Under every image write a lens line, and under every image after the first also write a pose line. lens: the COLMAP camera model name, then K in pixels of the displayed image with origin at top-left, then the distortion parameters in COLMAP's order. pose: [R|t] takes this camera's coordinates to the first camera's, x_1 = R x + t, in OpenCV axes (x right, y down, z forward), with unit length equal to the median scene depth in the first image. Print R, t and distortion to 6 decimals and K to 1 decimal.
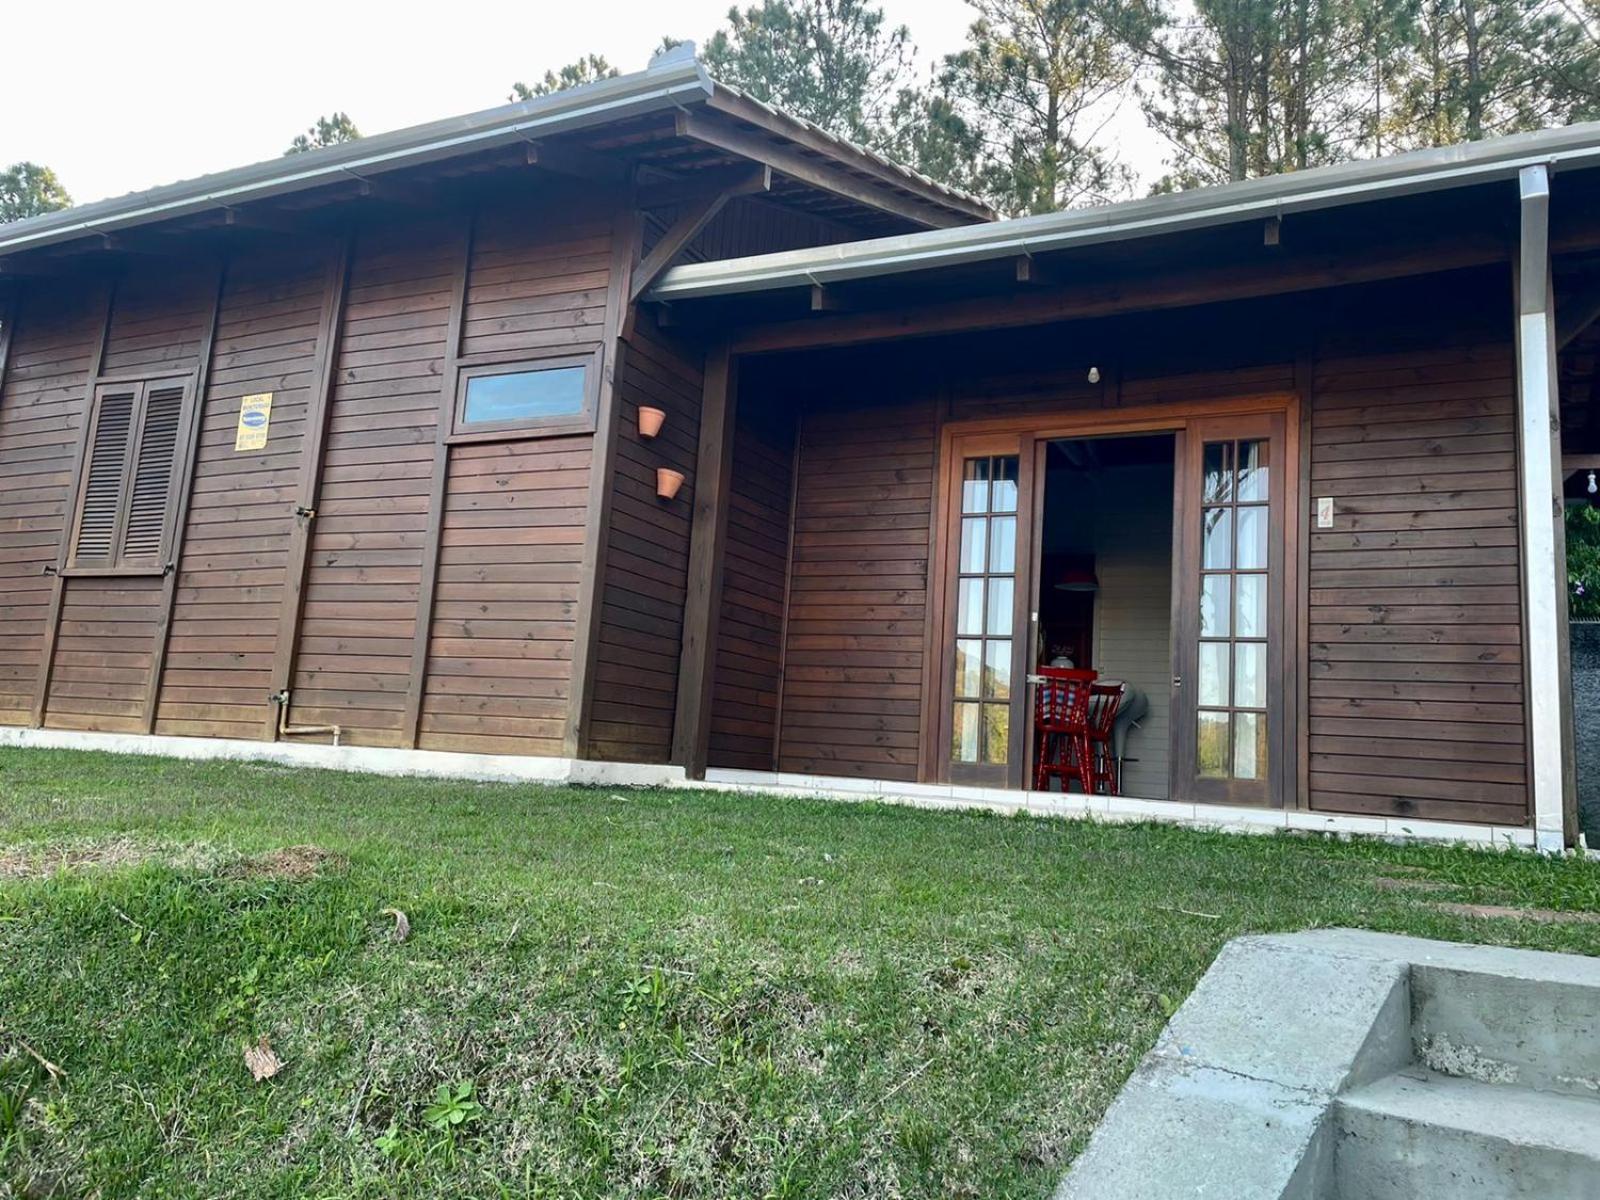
lens RADIAL K [[1196.5, 0, 800.0], [0, 1196.5, 600.0], [0, 0, 1]] dist [0.095868, -0.116238]
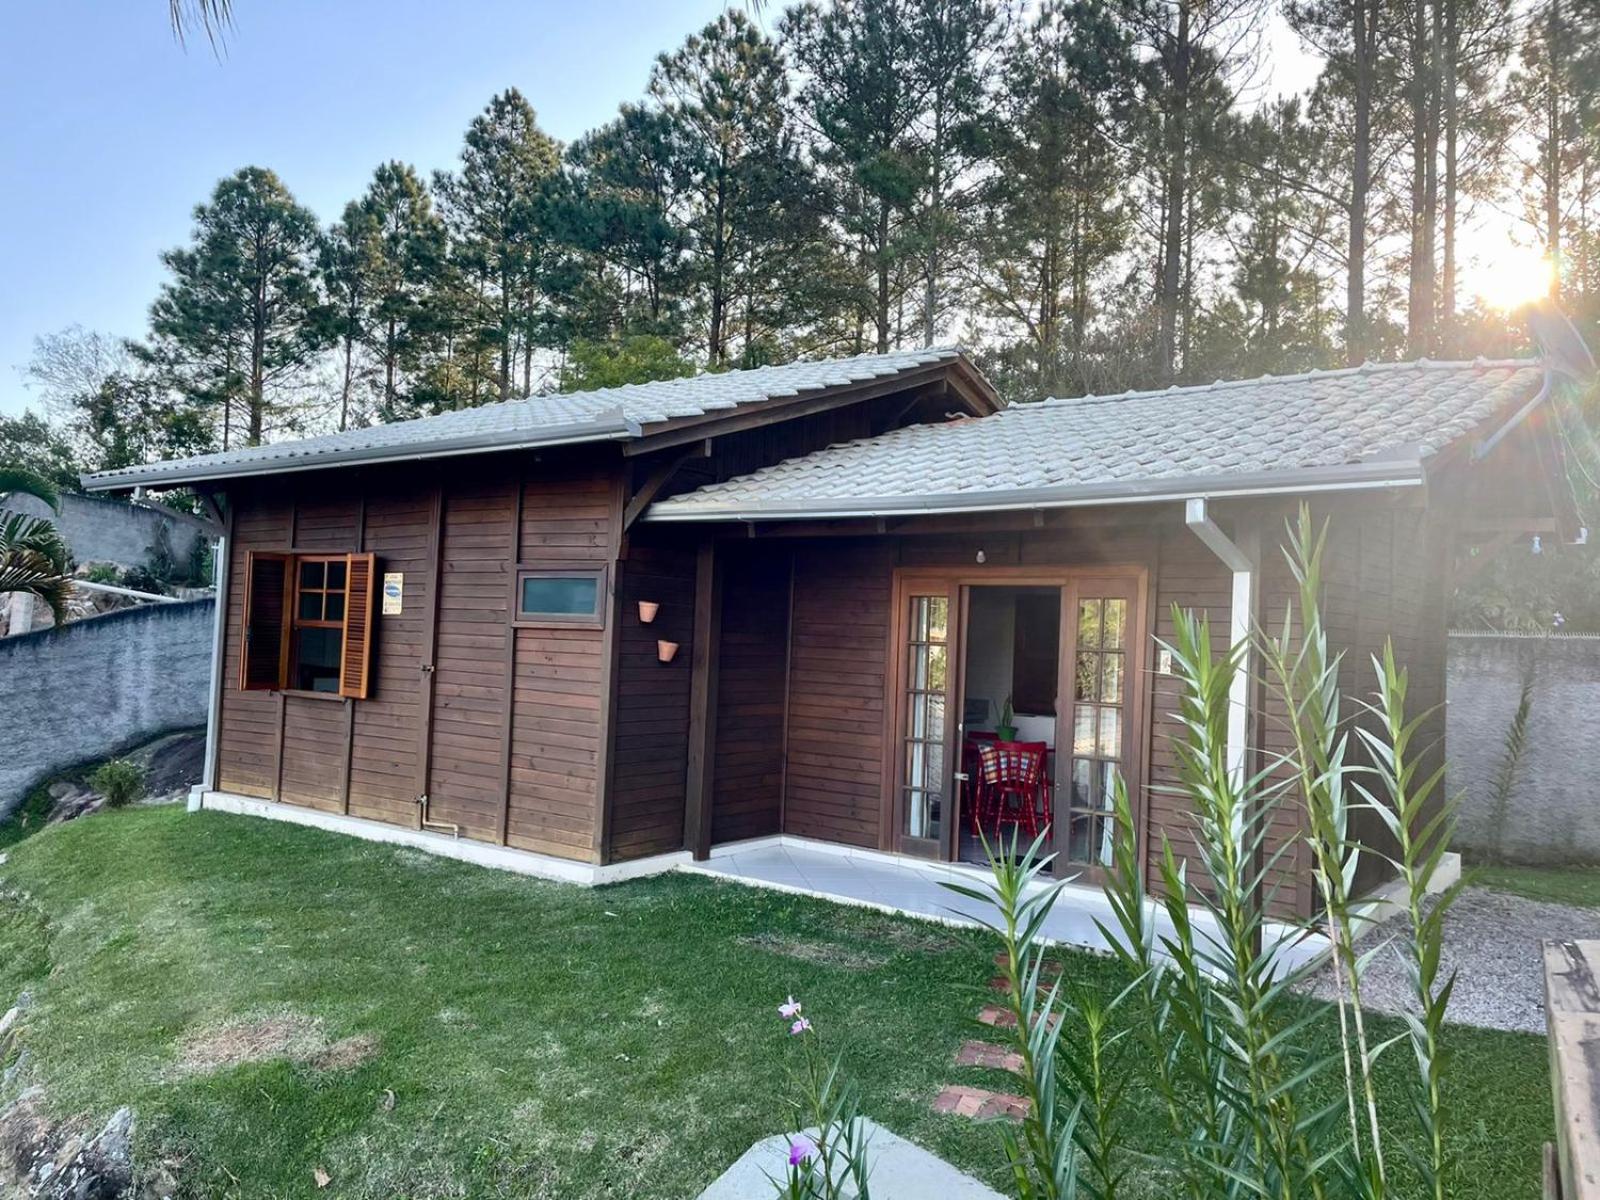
lens RADIAL K [[1227.0, 0, 803.7], [0, 1227.0, 595.8], [0, 0, 1]] dist [0.100885, -0.135699]
pose [[0.980807, -0.031073, -0.192488, 0.302444], [0.054360, 0.991655, 0.116903, -0.302161], [0.187249, -0.125123, 0.974311, -0.312011]]
